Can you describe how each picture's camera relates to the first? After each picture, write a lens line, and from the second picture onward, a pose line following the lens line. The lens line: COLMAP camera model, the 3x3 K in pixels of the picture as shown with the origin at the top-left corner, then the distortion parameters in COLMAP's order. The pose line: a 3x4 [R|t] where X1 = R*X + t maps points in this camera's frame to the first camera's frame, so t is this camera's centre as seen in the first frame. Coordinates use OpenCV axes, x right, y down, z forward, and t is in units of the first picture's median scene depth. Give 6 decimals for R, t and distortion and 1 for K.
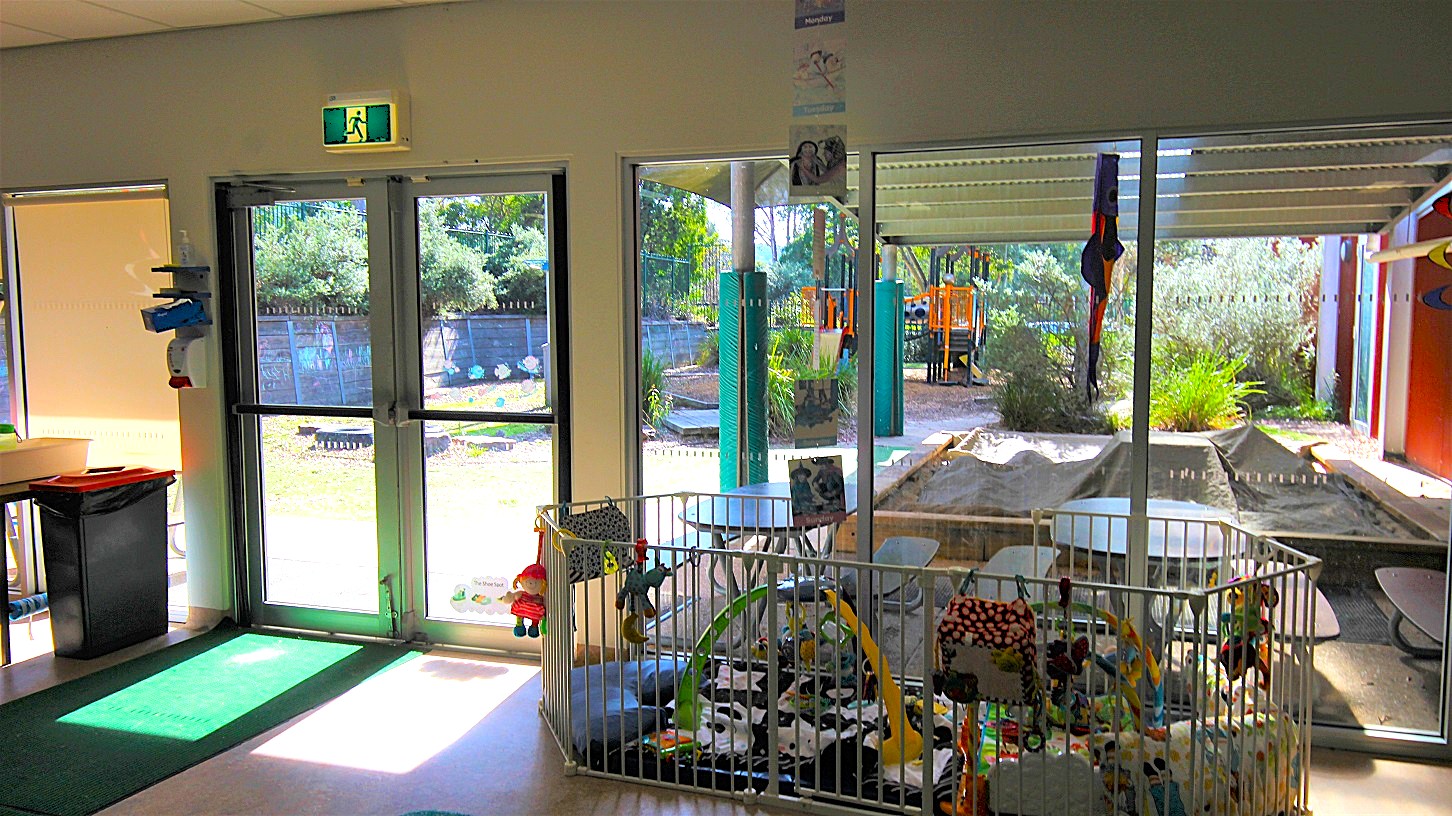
lens RADIAL K [[1210.3, 0, 728.0], [0, 1210.3, 413.8], [0, 0, 1]] dist [0.015725, 0.003331]
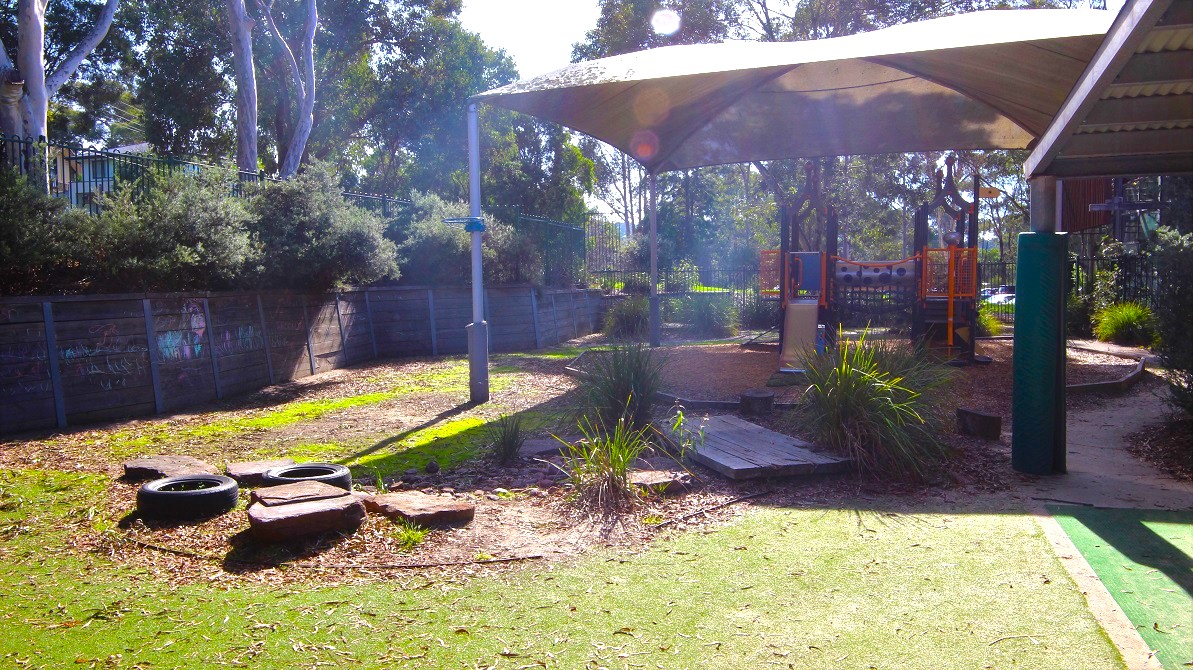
lens RADIAL K [[994.4, 0, 596.1], [0, 994.4, 329.3], [0, 0, 1]] dist [0.015725, 0.003331]
pose [[0.999535, -0.013002, 0.027599, -0.069423], [0.013871, 0.999407, -0.031518, -0.025940], [-0.027173, 0.031886, 0.999122, 0.275906]]
